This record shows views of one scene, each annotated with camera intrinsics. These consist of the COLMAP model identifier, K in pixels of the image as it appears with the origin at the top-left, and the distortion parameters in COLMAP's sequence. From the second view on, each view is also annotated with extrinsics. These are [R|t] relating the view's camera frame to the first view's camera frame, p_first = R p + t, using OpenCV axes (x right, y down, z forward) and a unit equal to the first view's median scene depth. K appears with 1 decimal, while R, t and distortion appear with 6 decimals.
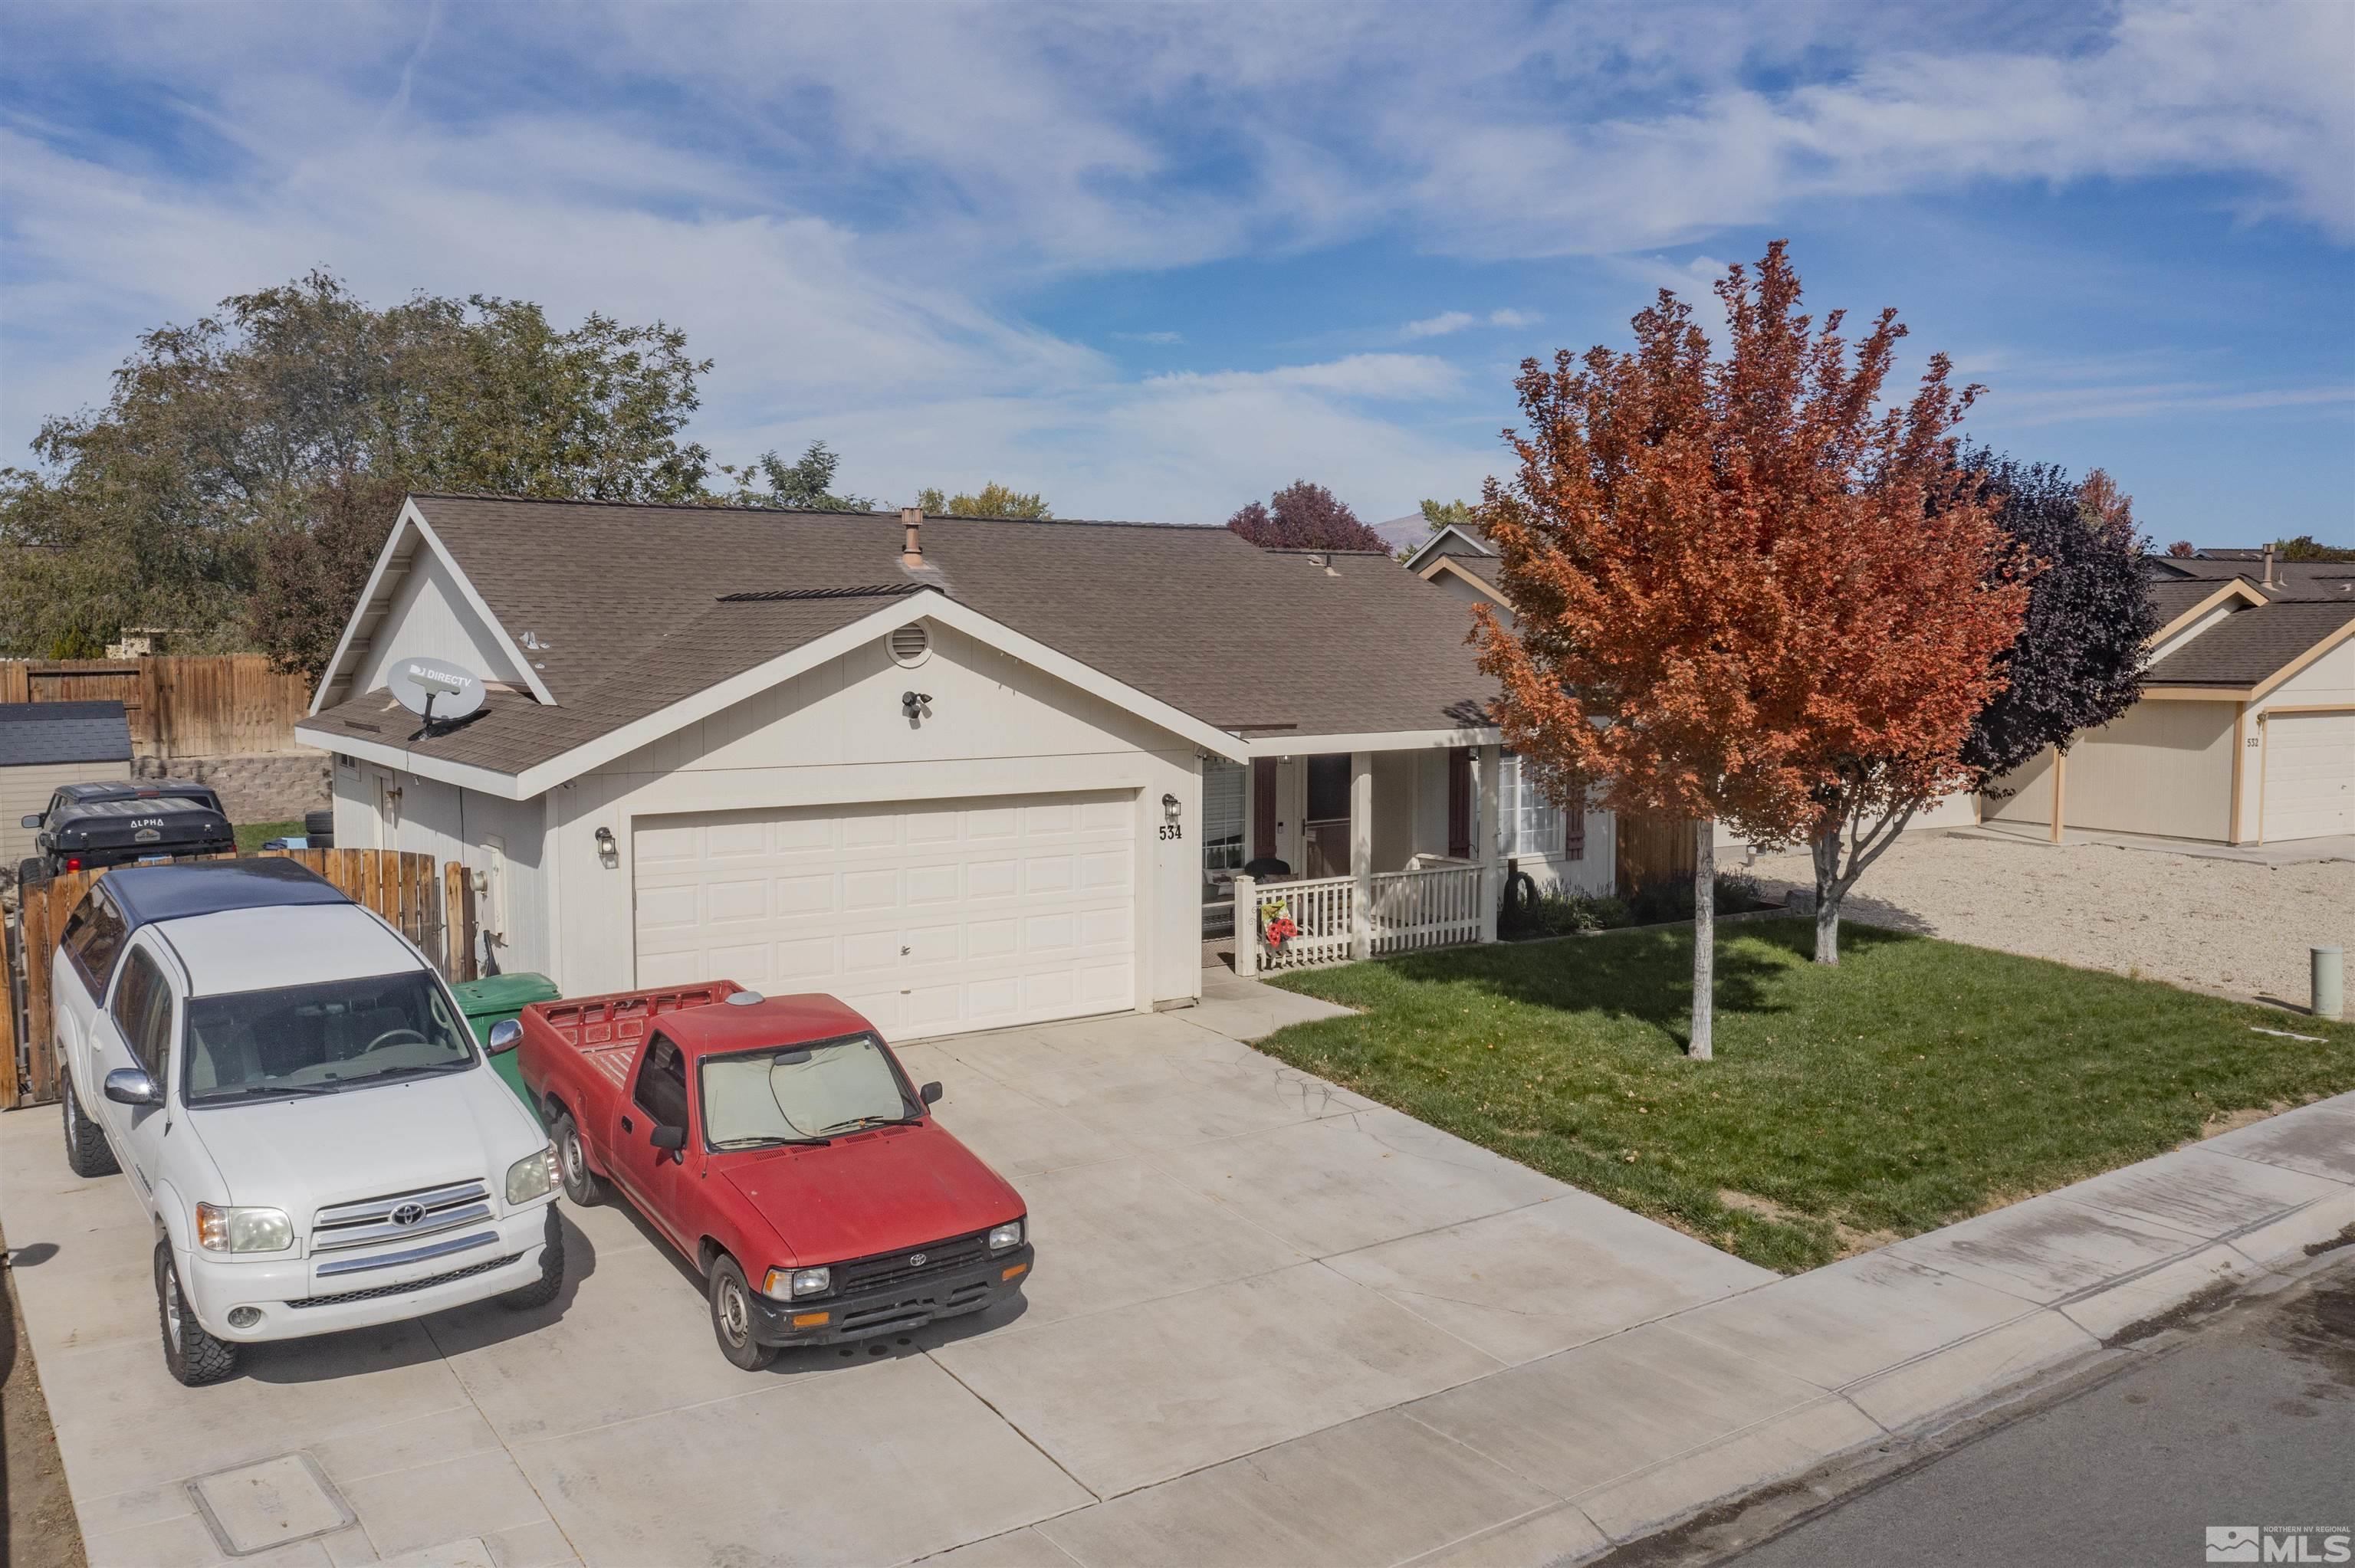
lens RADIAL K [[1848.1, 0, 1177.5], [0, 1848.1, 784.0], [0, 0, 1]] dist [-0.008133, 0.008532]
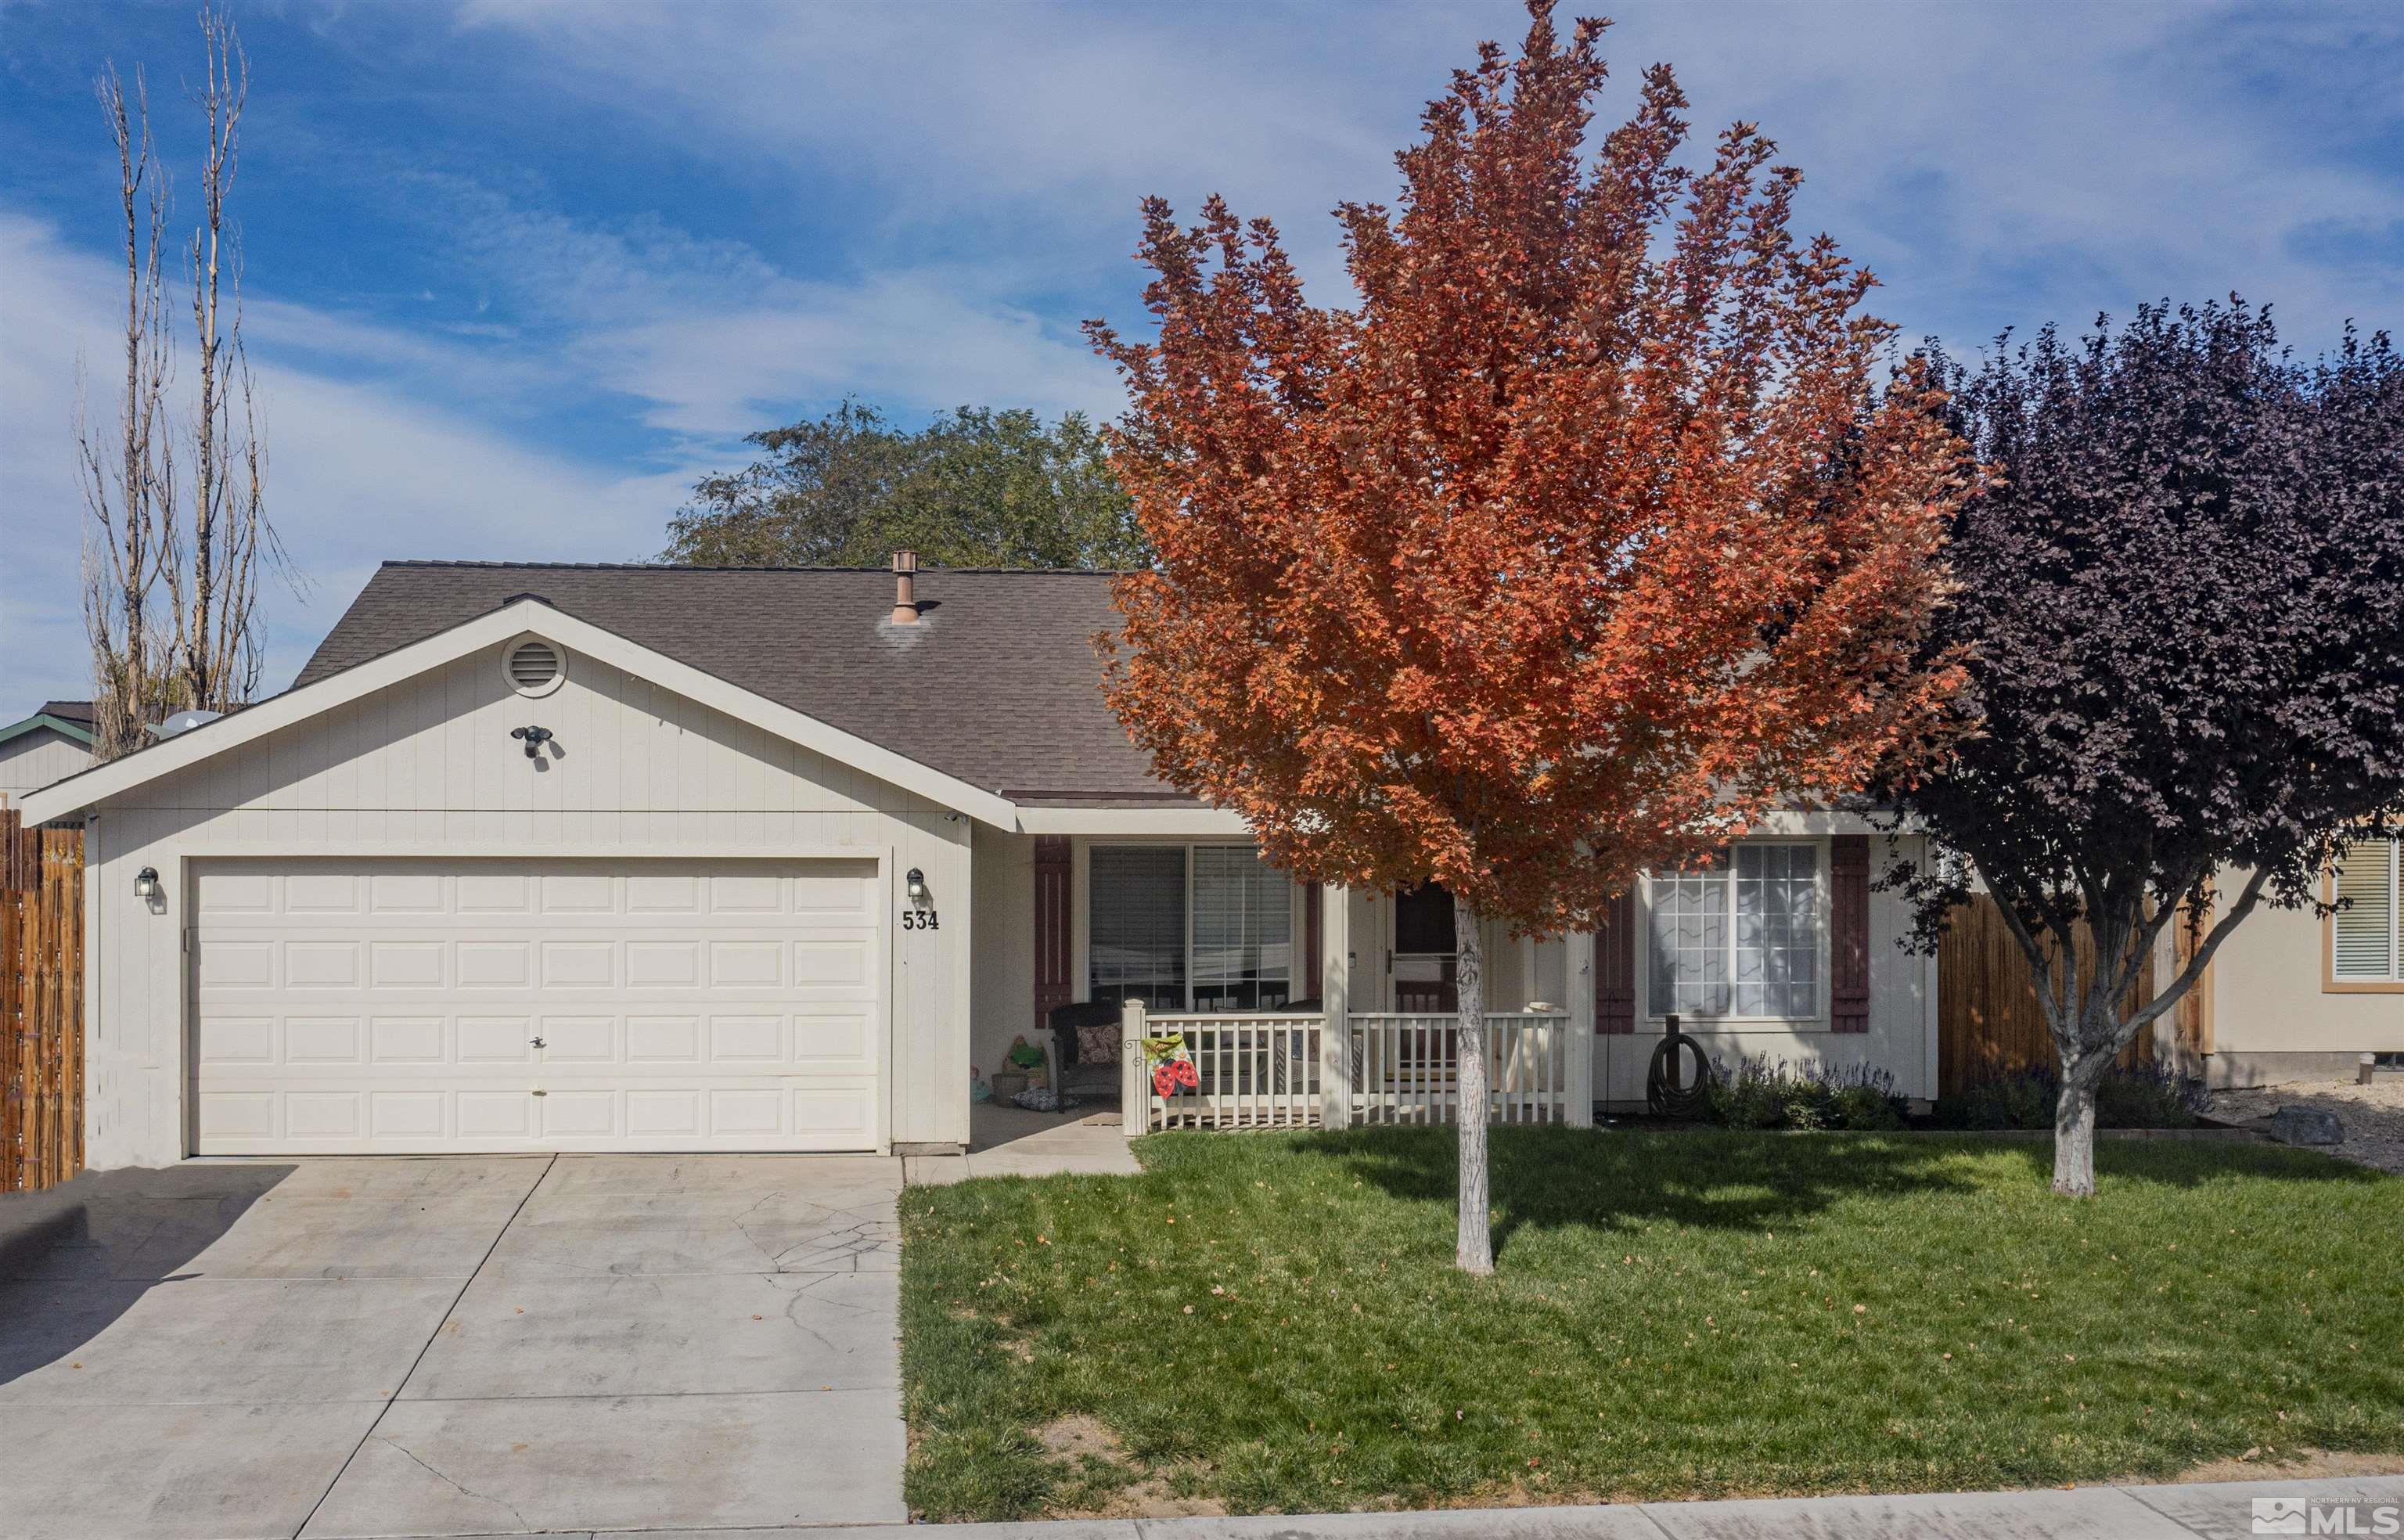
lens RADIAL K [[2248.1, 0, 1092.8], [0, 2248.1, 871.5], [0, 0, 1]] dist [-0.007735, -0.008717]
pose [[0.861609, 0.005477, -0.507543, 0.542436], [-0.042148, 0.997260, -0.060790, 0.061199], [0.505820, 0.073769, 0.859479, 0.243413]]
